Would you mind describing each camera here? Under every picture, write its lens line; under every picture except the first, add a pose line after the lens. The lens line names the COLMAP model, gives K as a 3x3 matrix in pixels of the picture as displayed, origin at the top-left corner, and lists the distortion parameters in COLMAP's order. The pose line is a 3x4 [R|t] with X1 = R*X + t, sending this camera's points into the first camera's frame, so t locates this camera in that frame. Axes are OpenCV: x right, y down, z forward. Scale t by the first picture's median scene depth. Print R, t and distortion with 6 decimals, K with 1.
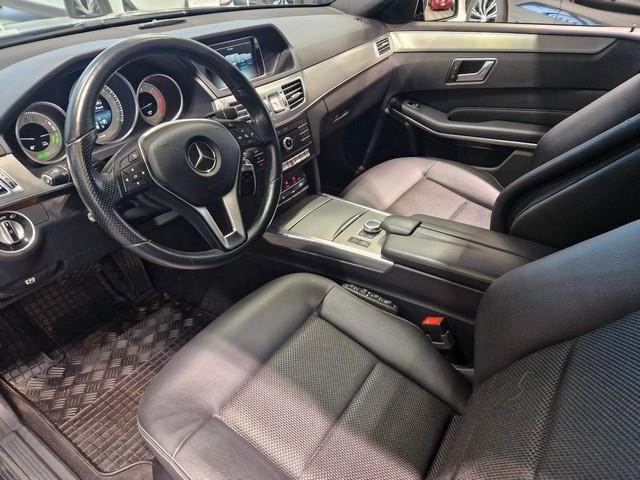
lens RADIAL K [[430.7, 0, 321.5], [0, 430.7, 247.8], [0, 0, 1]] dist [0.076223, -0.074807]
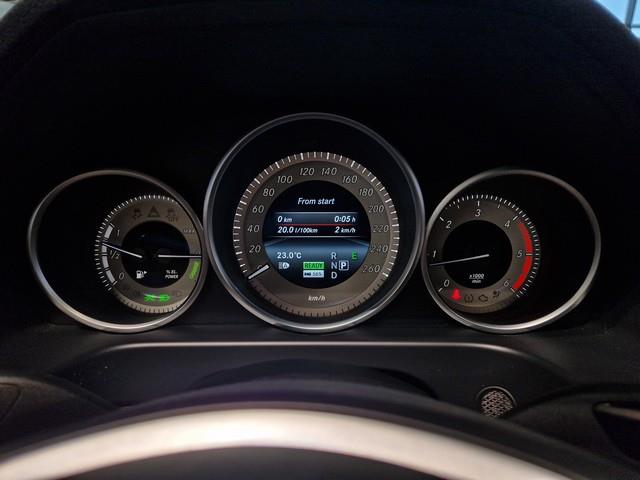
lens RADIAL K [[425.3, 0, 320.3], [0, 425.3, 241.6], [0, 0, 1]] dist [0.082610, -0.071707]
pose [[0.564666, 0.242769, -0.788806, -0.157108], [-0.473921, 0.877853, -0.069082, -0.193960], [0.675686, 0.412840, 0.610747, 0.537885]]
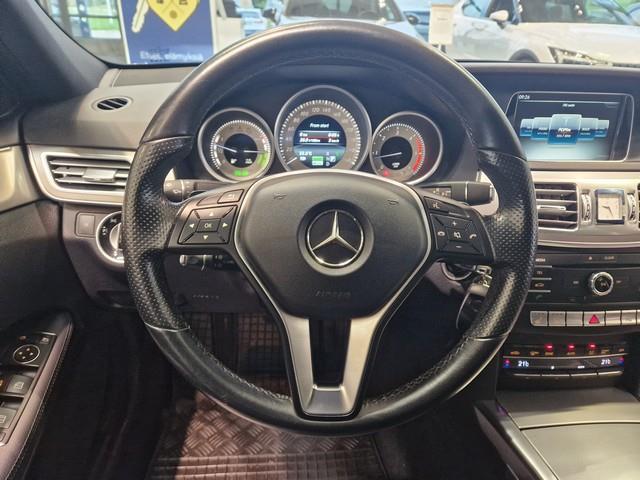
lens RADIAL K [[430.7, 0, 321.5], [0, 430.7, 247.8], [0, 0, 1]] dist [0.076223, -0.074807]
pose [[0.631836, 0.364855, -0.683860, 0.047235], [-0.474745, 0.879589, 0.030651, -0.118354], [0.612699, 0.305293, 0.728969, 0.346768]]
